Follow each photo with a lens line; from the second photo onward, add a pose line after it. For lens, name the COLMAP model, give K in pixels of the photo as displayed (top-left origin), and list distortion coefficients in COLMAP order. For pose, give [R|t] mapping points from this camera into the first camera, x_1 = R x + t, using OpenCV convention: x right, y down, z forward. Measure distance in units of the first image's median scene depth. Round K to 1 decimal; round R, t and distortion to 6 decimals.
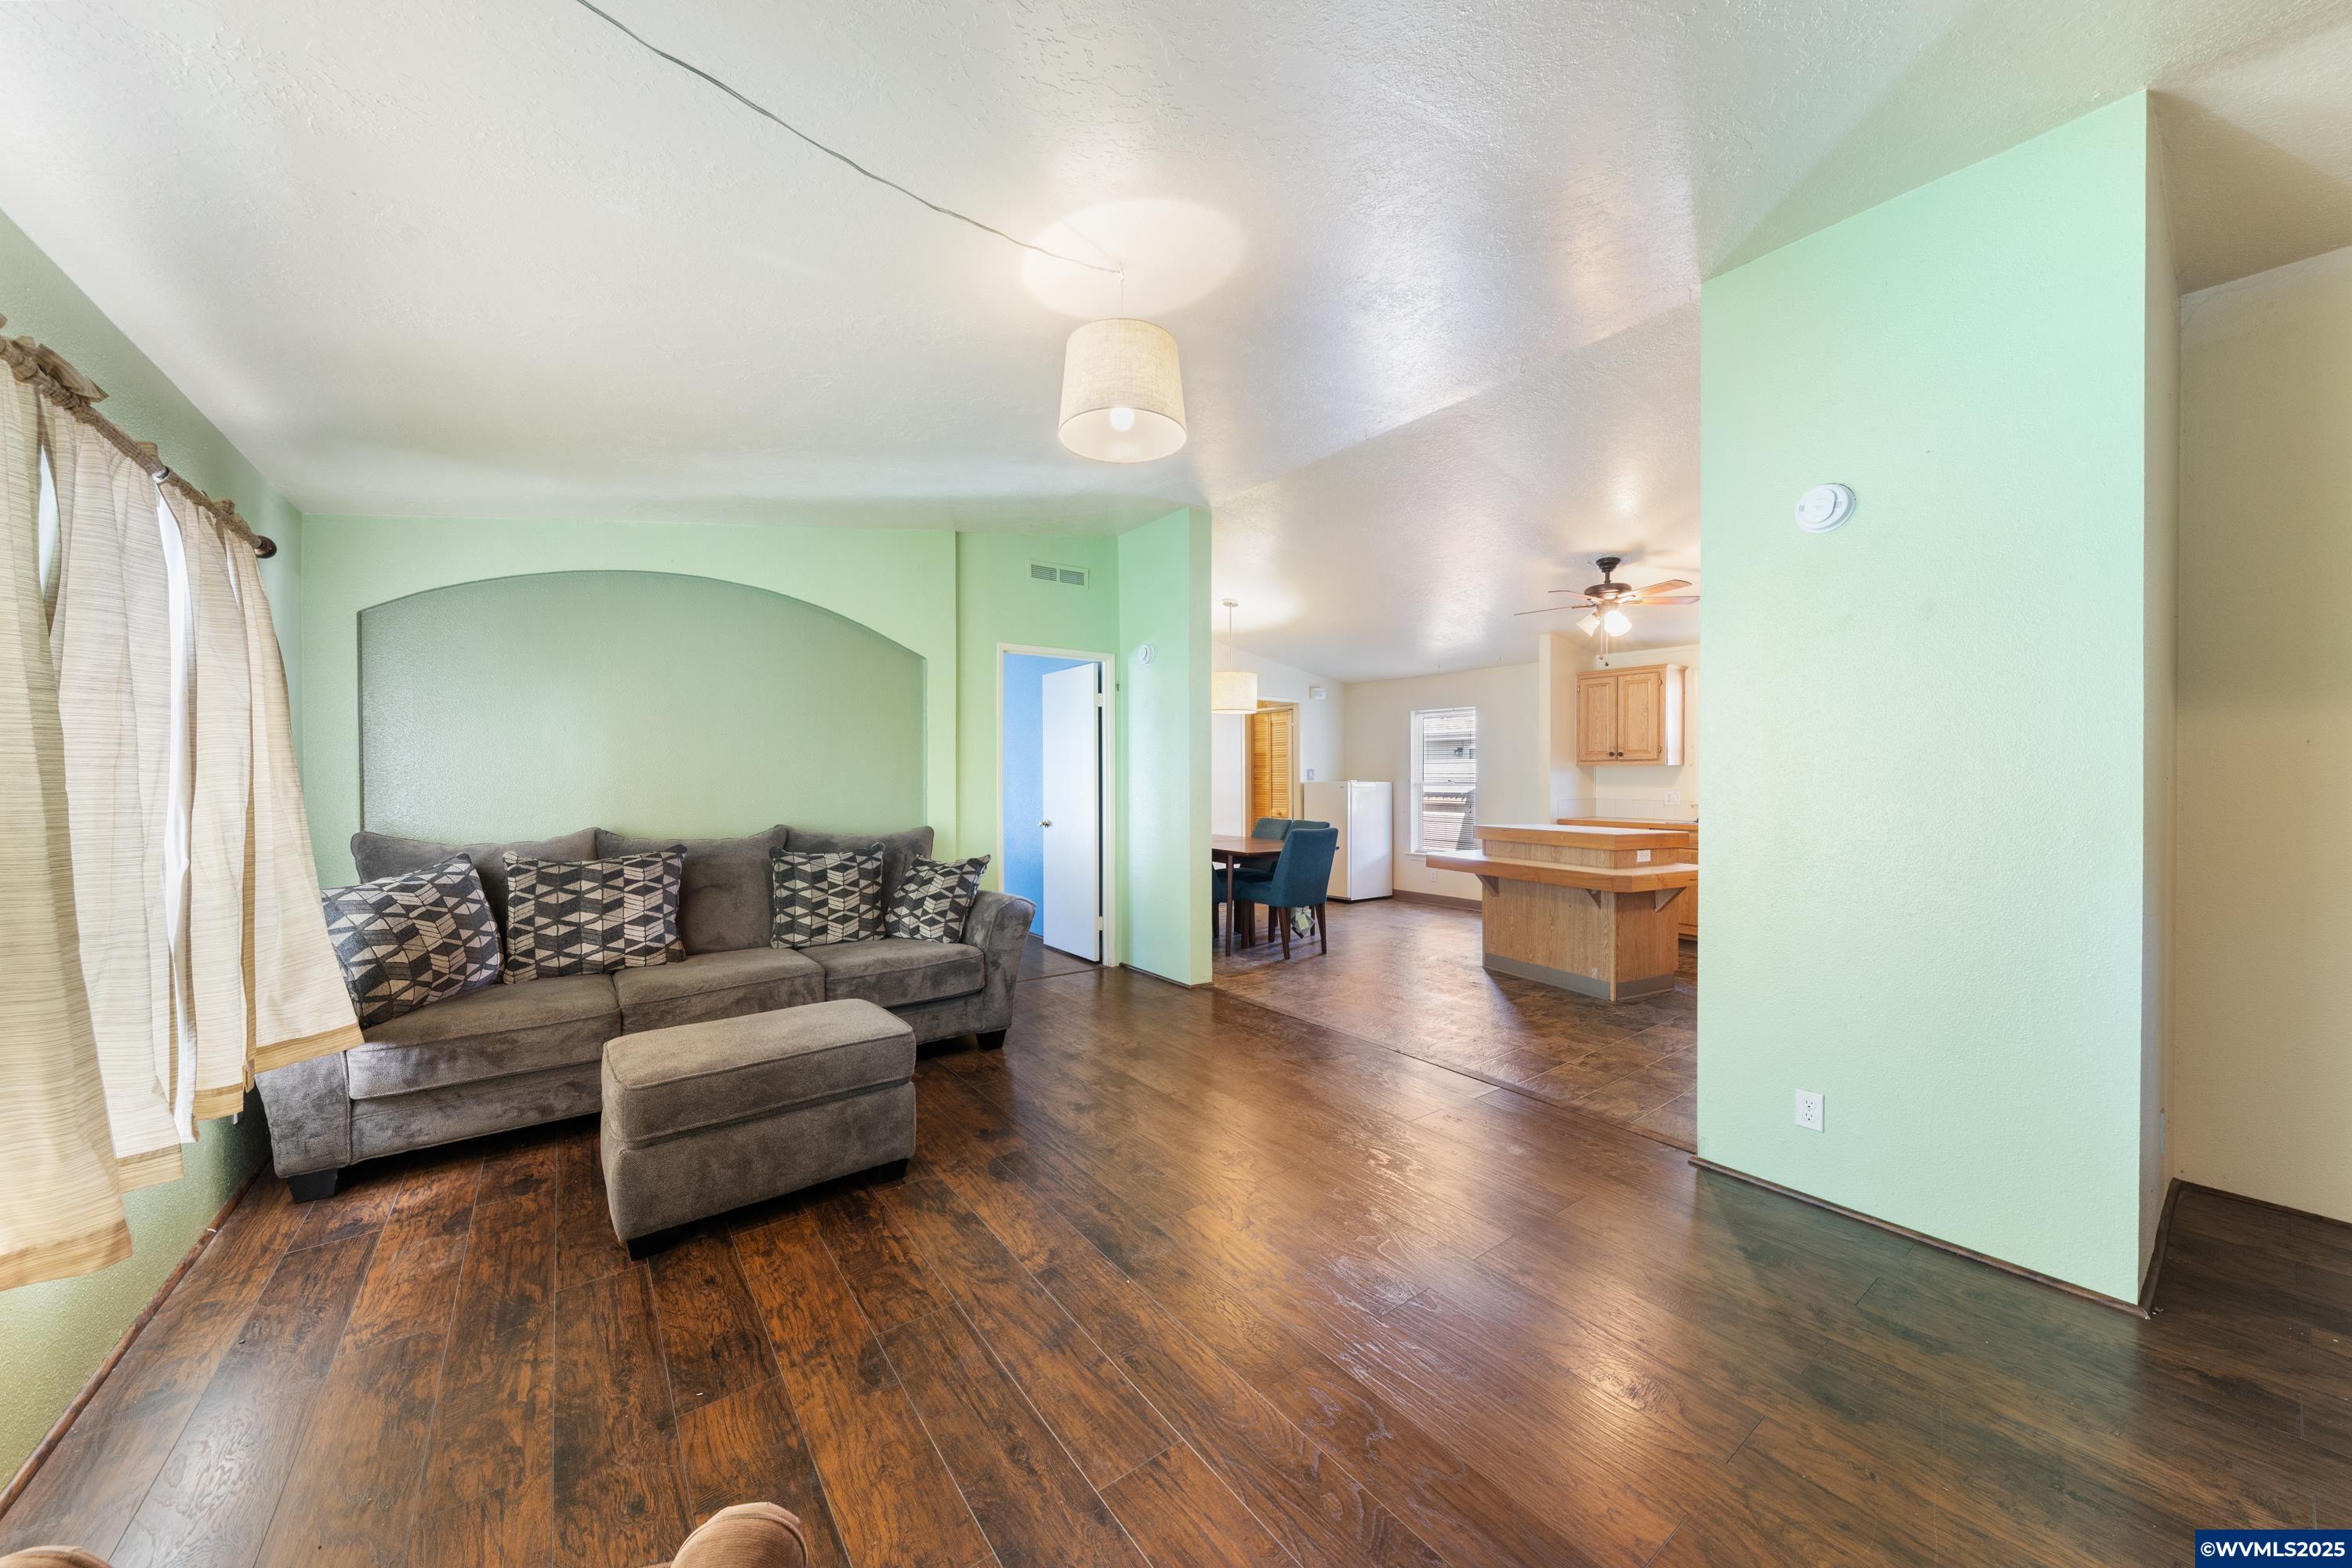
lens RADIAL K [[812.2, 0, 1176.2], [0, 812.2, 773.2], [0, 0, 1]] dist [-0.001485, -0.000354]
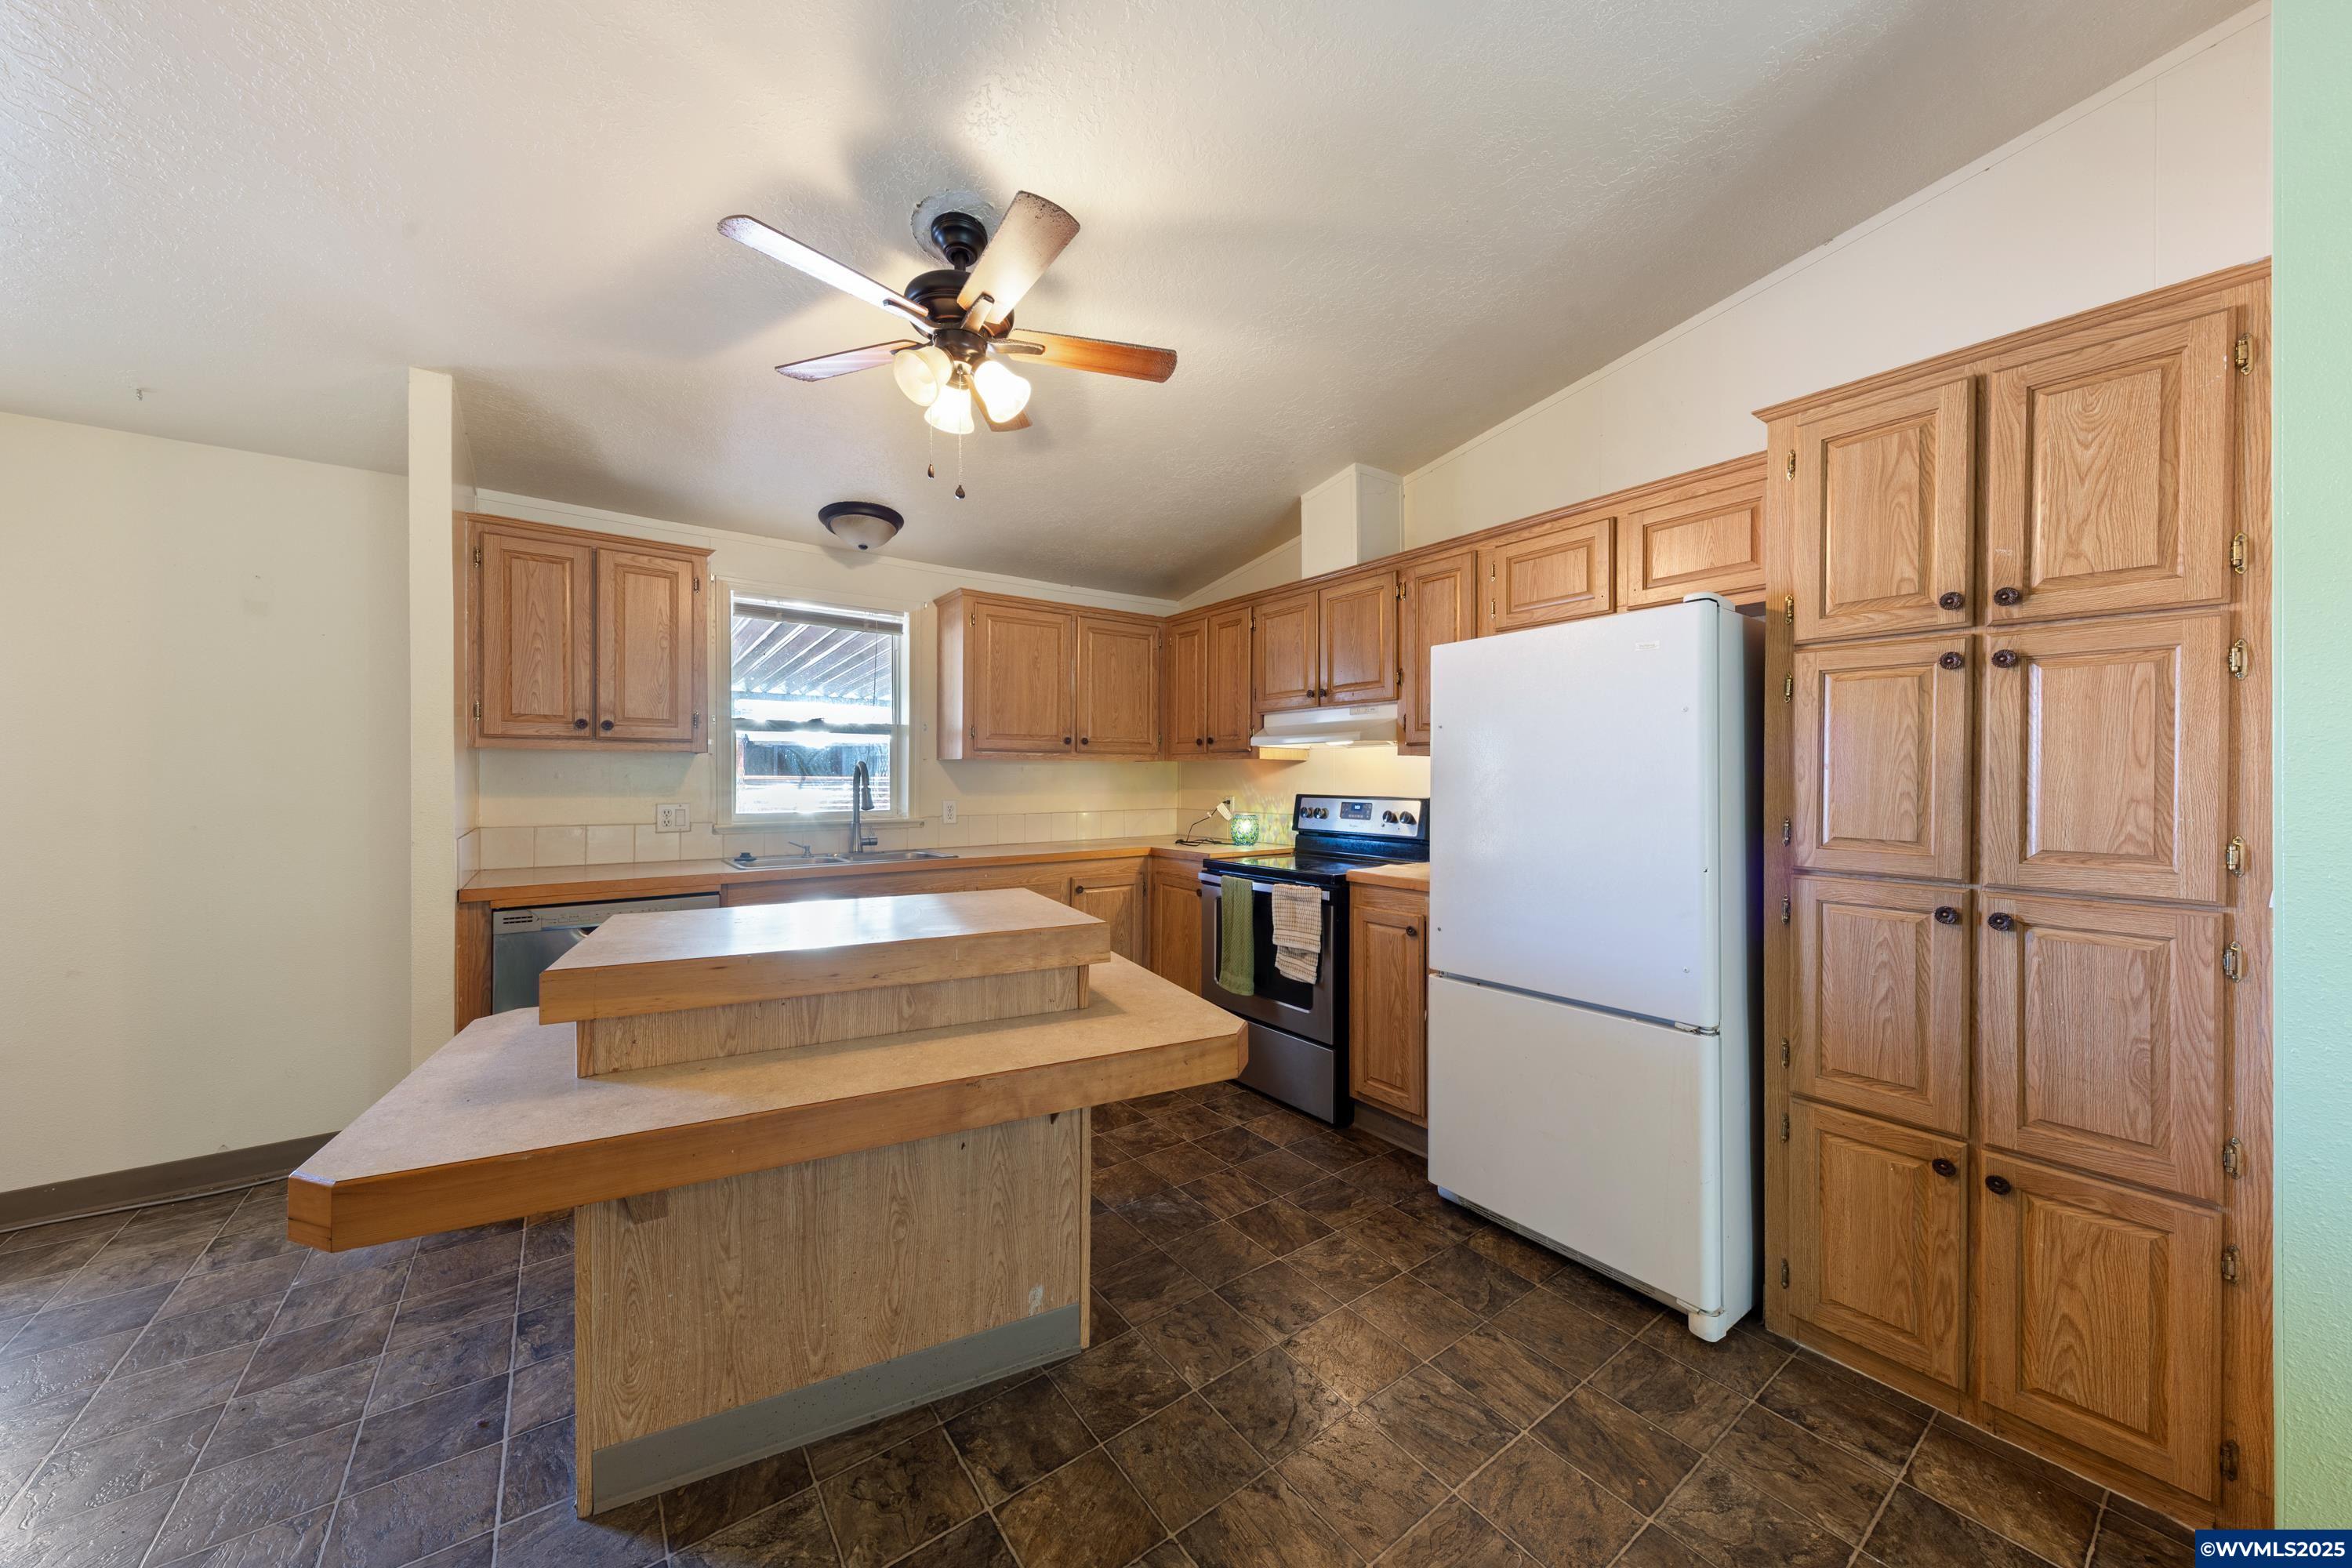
lens RADIAL K [[812.2, 0, 1176.2], [0, 812.2, 773.2], [0, 0, 1]] dist [-0.001485, -0.000354]
pose [[0.025487, -0.006258, 0.999656, 0.136304], [-0.000759, 0.999980, 0.006280, -0.001781], [-0.999675, -0.000919, 0.025482, 0.895864]]
